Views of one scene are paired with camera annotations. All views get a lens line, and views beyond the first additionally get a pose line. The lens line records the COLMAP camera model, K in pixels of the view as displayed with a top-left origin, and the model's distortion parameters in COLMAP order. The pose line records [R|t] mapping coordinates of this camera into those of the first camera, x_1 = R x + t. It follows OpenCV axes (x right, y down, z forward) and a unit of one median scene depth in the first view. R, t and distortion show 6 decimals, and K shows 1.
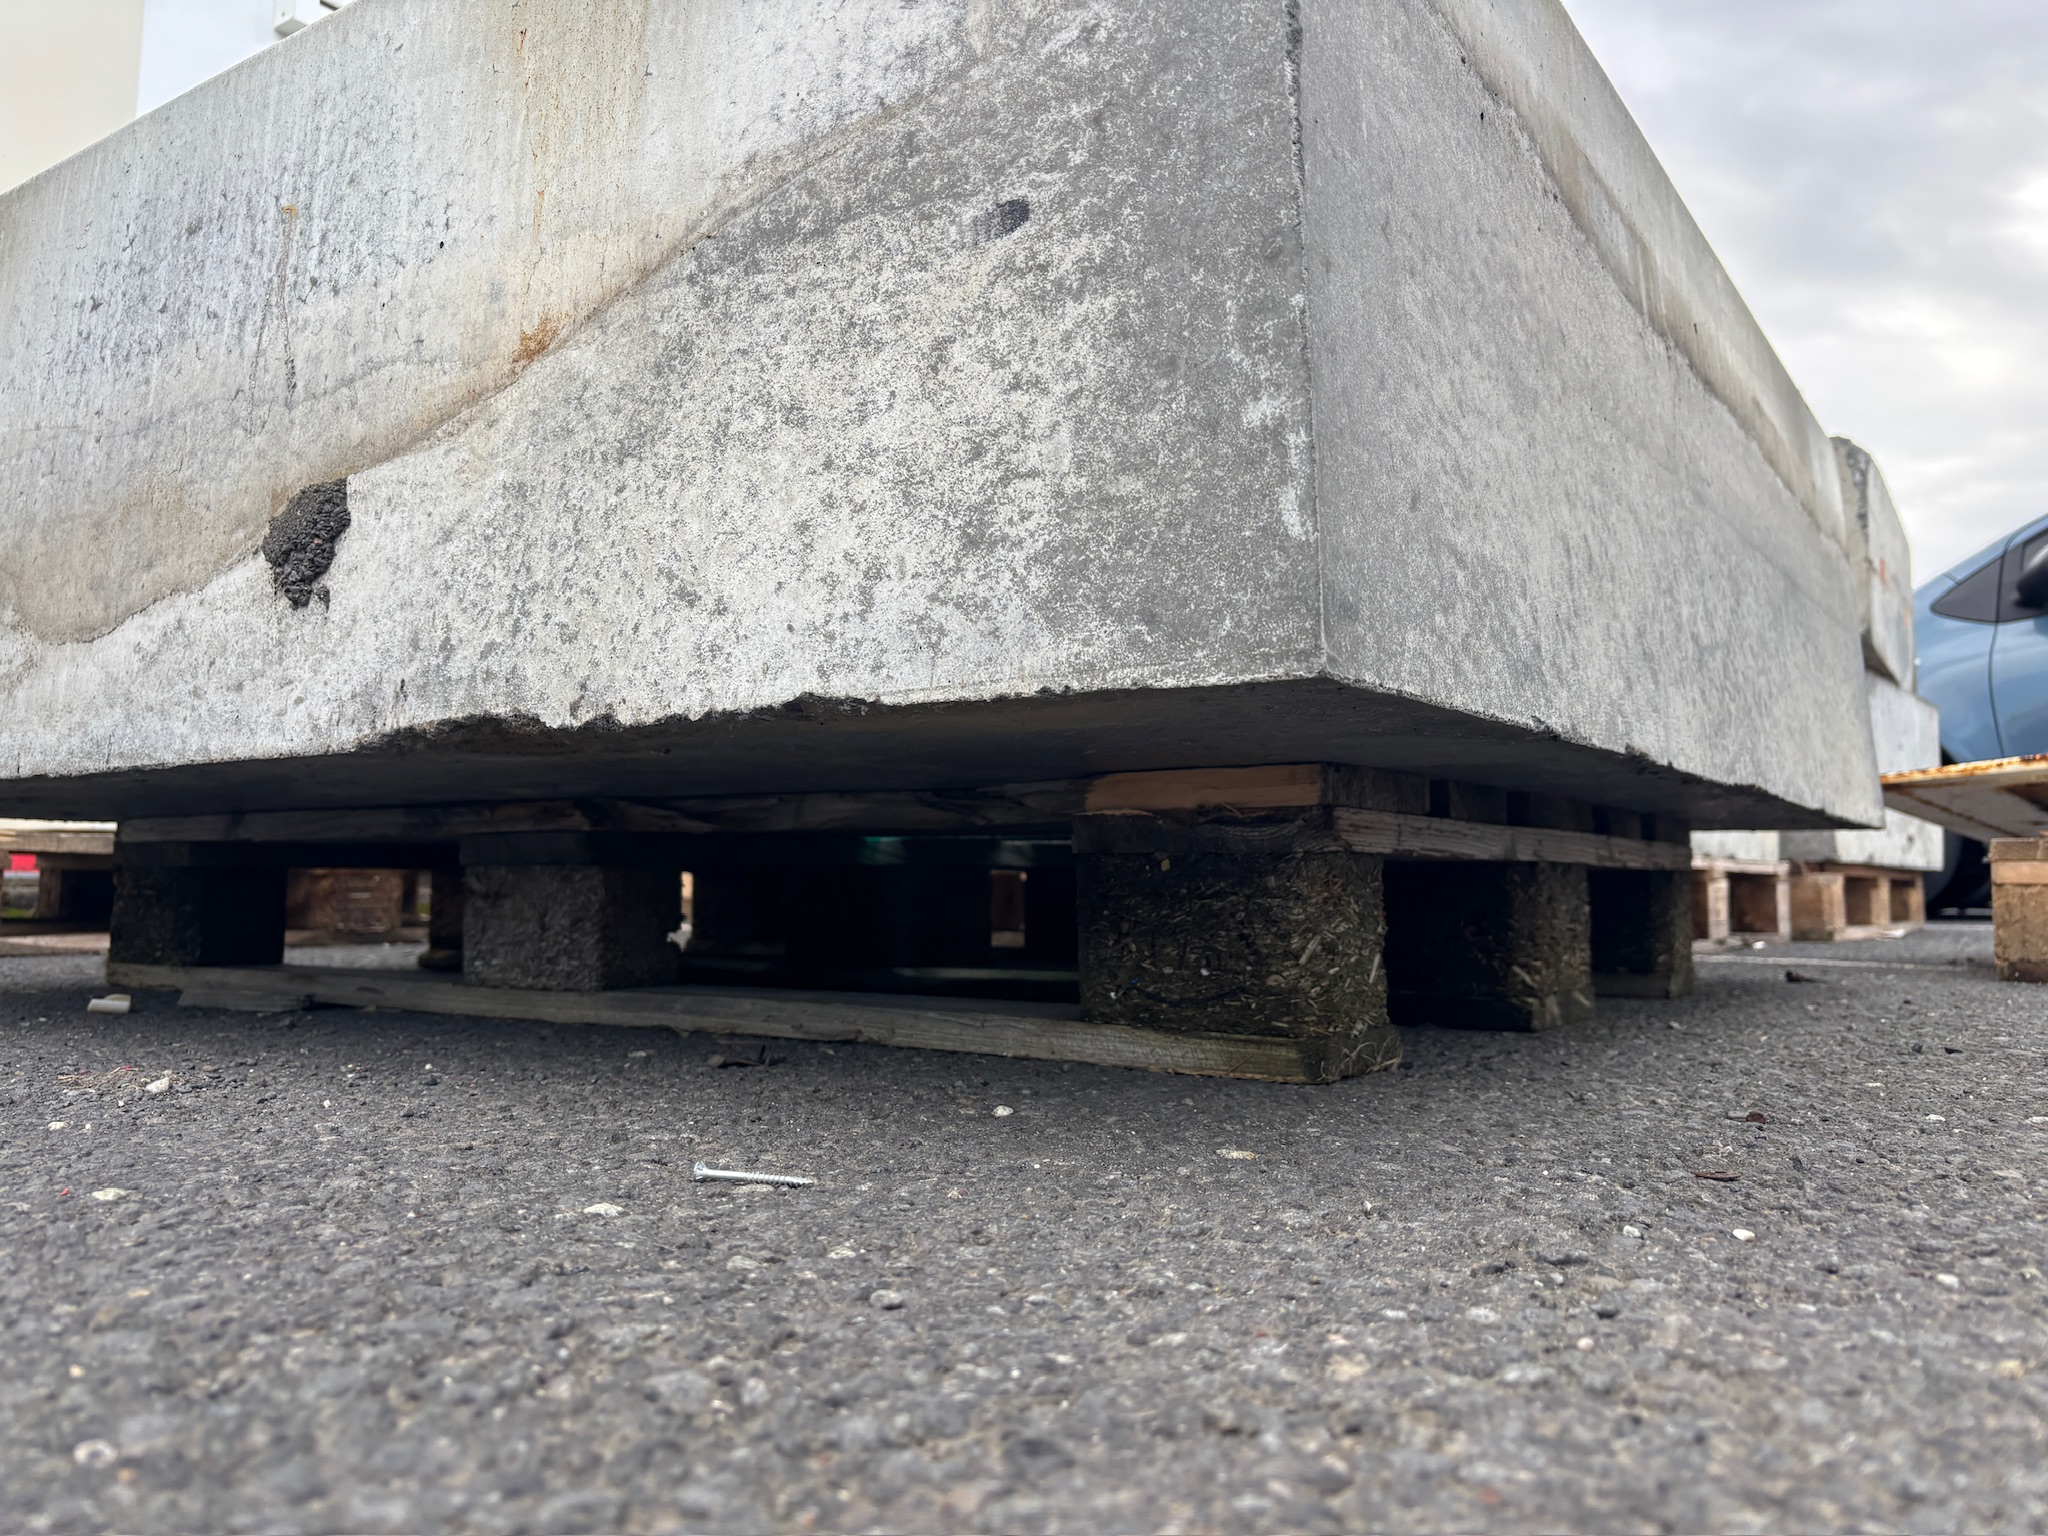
lens RADIAL K [[1532.1, 0, 1024.0], [0, 1532.1, 768.0], [0, 0, 1]] dist [0.035037, -0.004916]
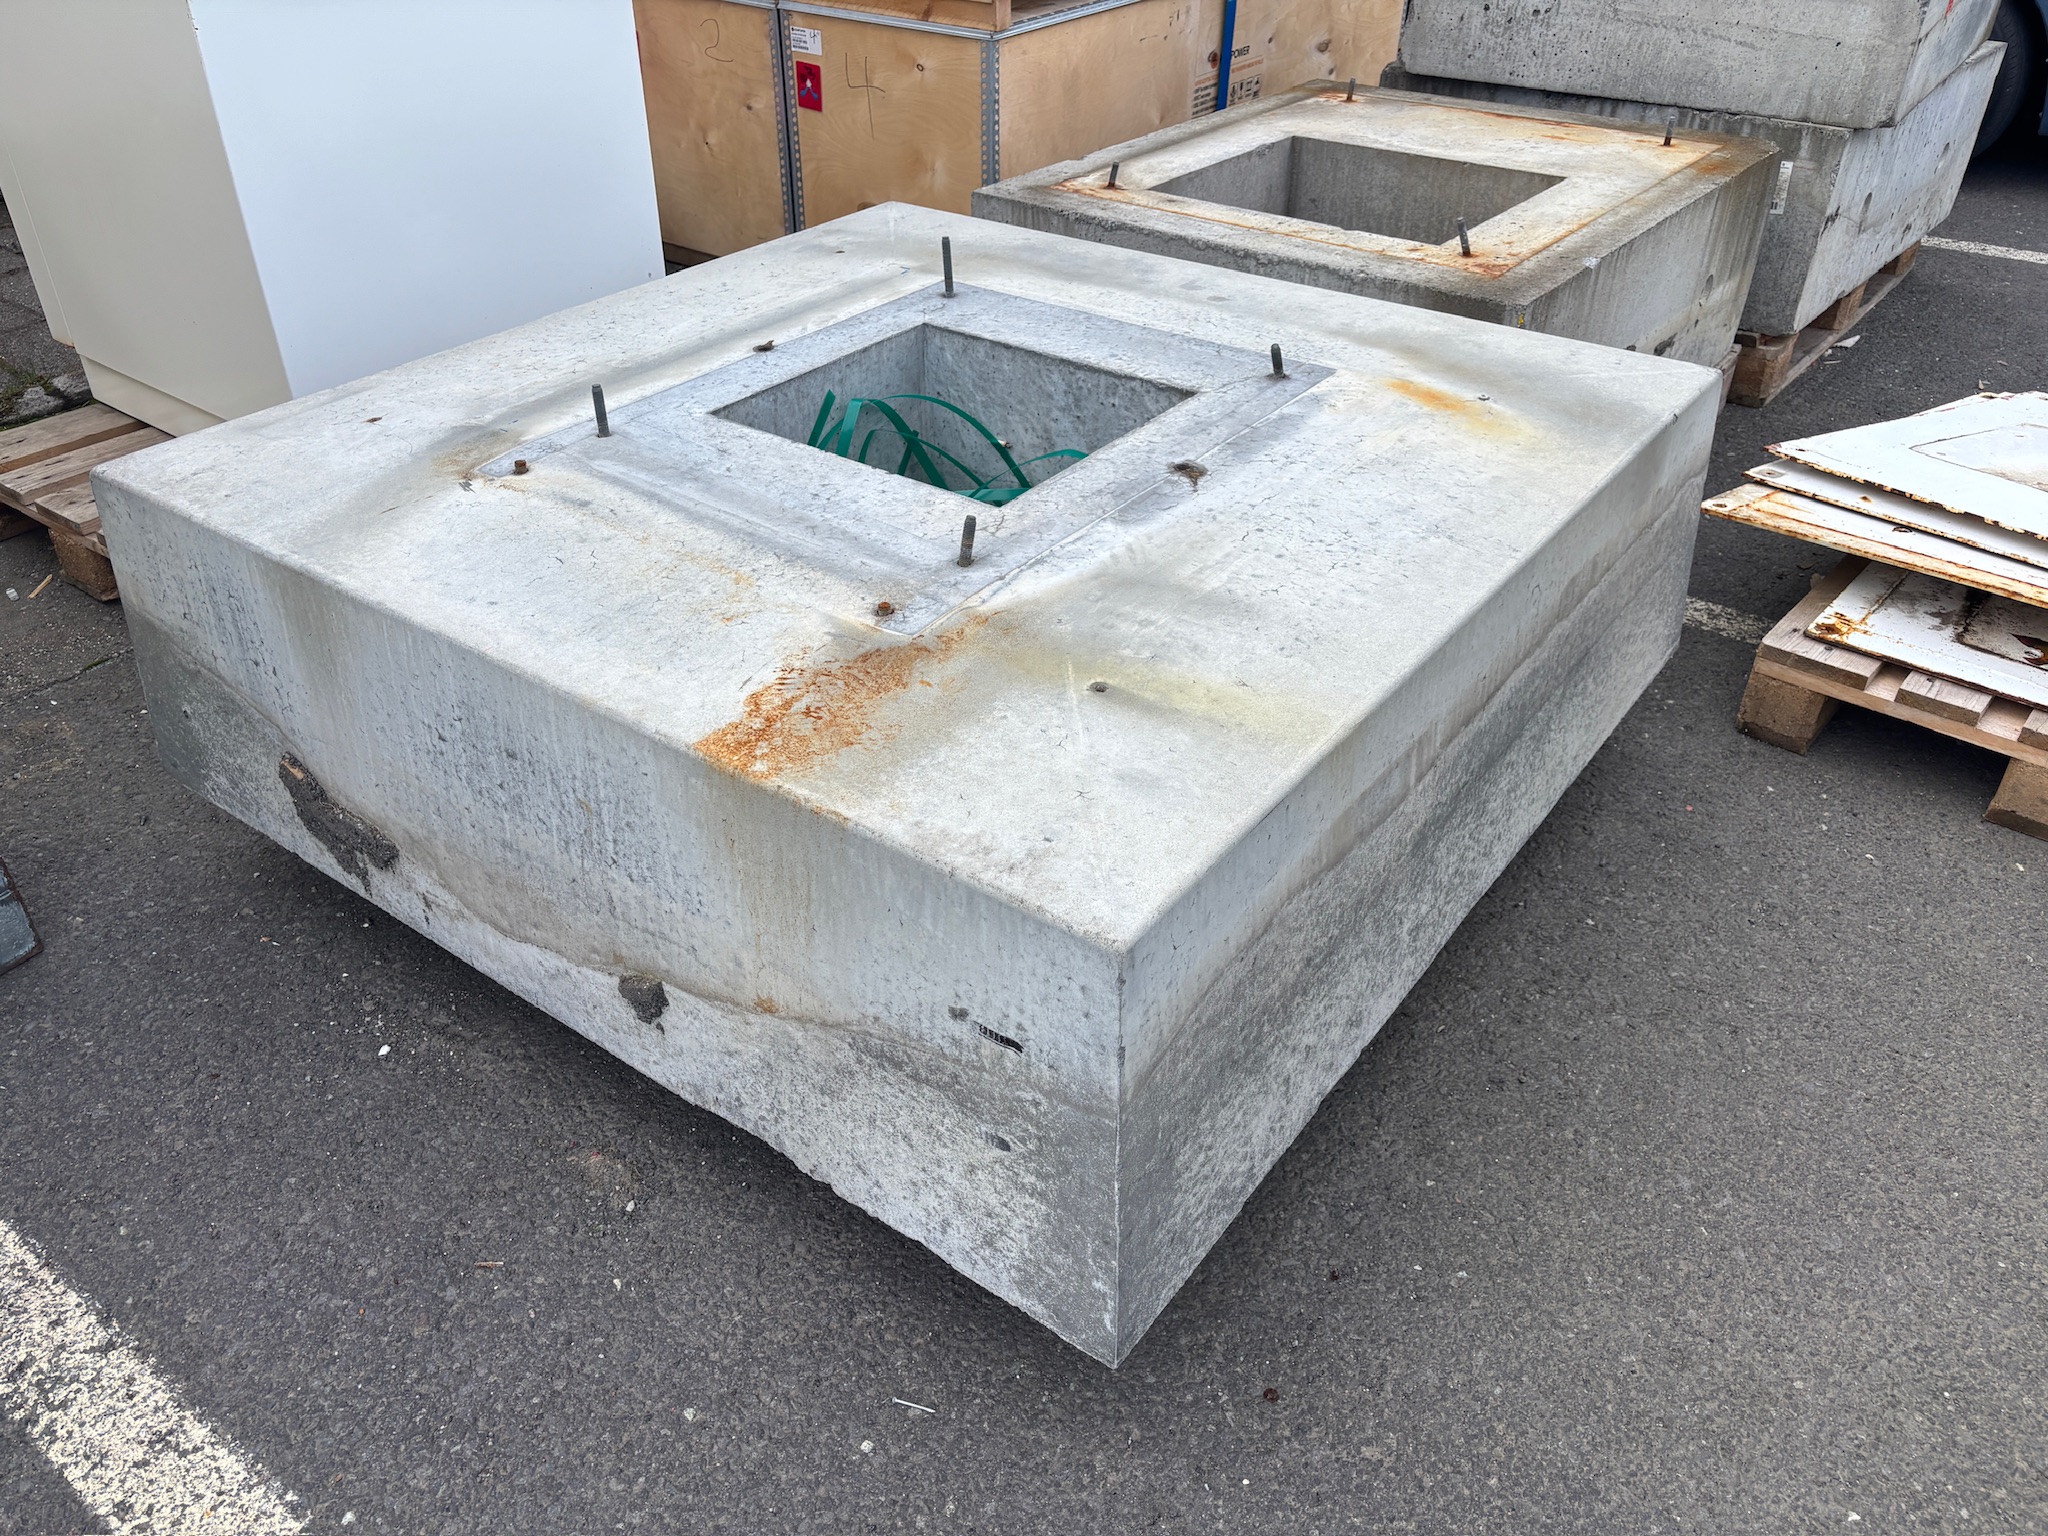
lens RADIAL K [[1532.1, 0, 1024.0], [0, 1532.1, 768.0], [0, 0, 1]] dist [0.035037, -0.004916]
pose [[0.999412, 0.015430, -0.030633, 0.076841], [0.007375, 0.775543, 0.631251, -2.030688], [0.033498, -0.631106, 0.774973, -0.363685]]
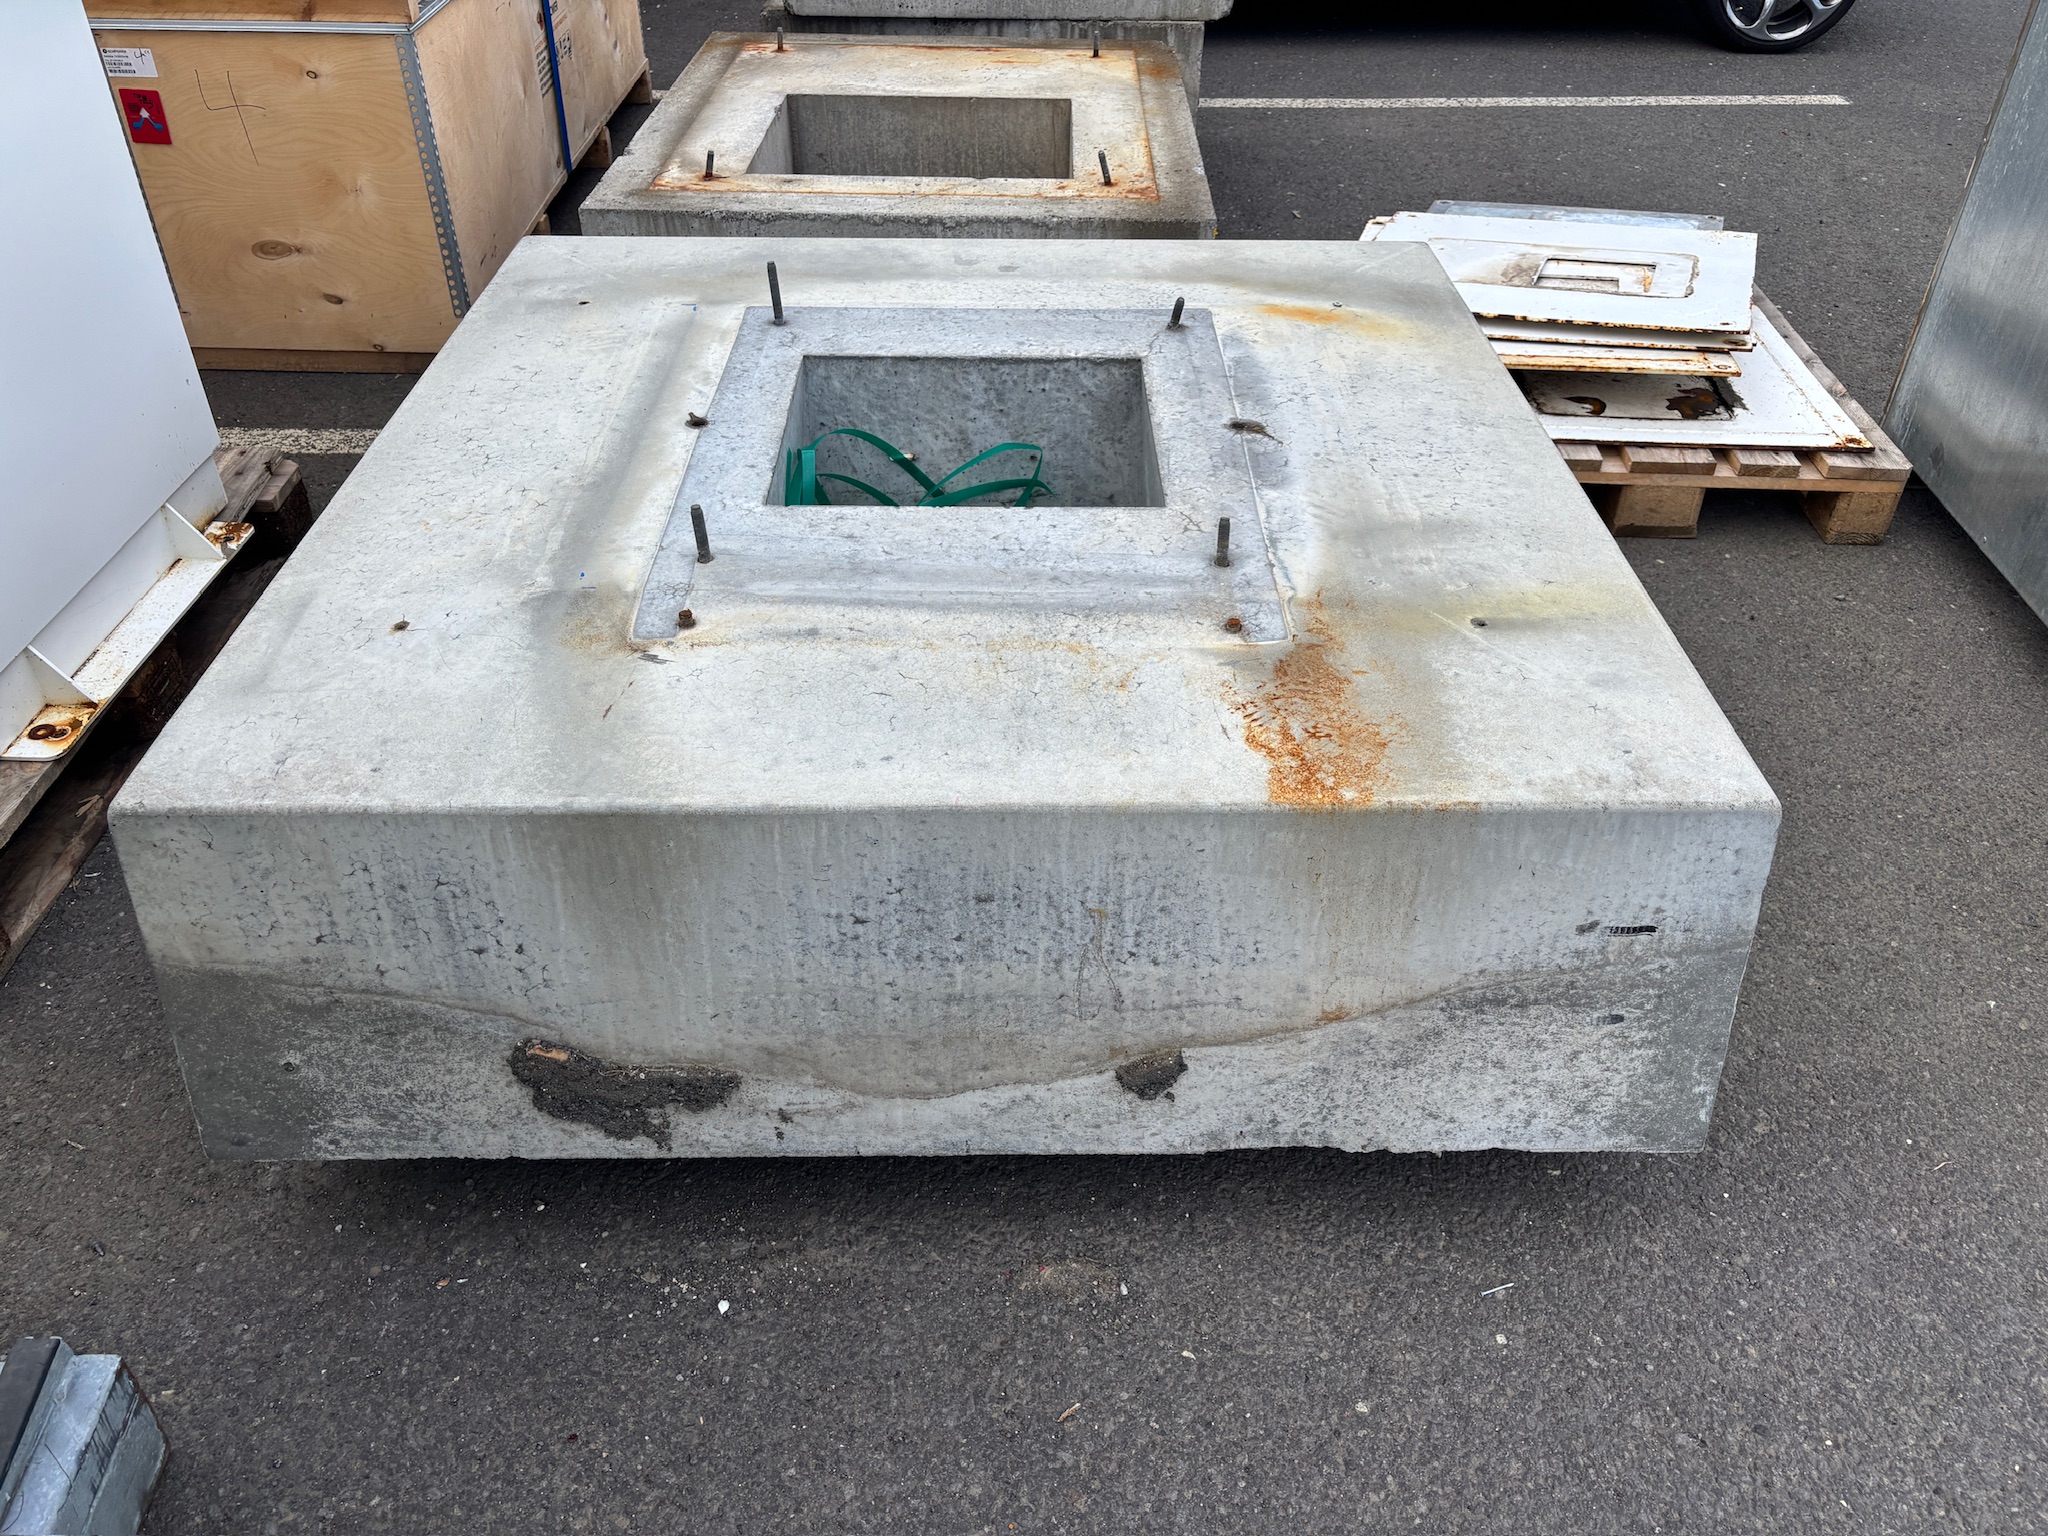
lens RADIAL K [[1521.4, 0, 1024.0], [0, 1521.4, 768.0], [0, 0, 1]] dist [0.033875, -0.007296]
pose [[0.818251, -0.347557, 0.457896, -1.708463], [-0.051405, 0.749106, 0.660453, -2.140527], [-0.572558, -0.563955, 0.595090, 0.254480]]
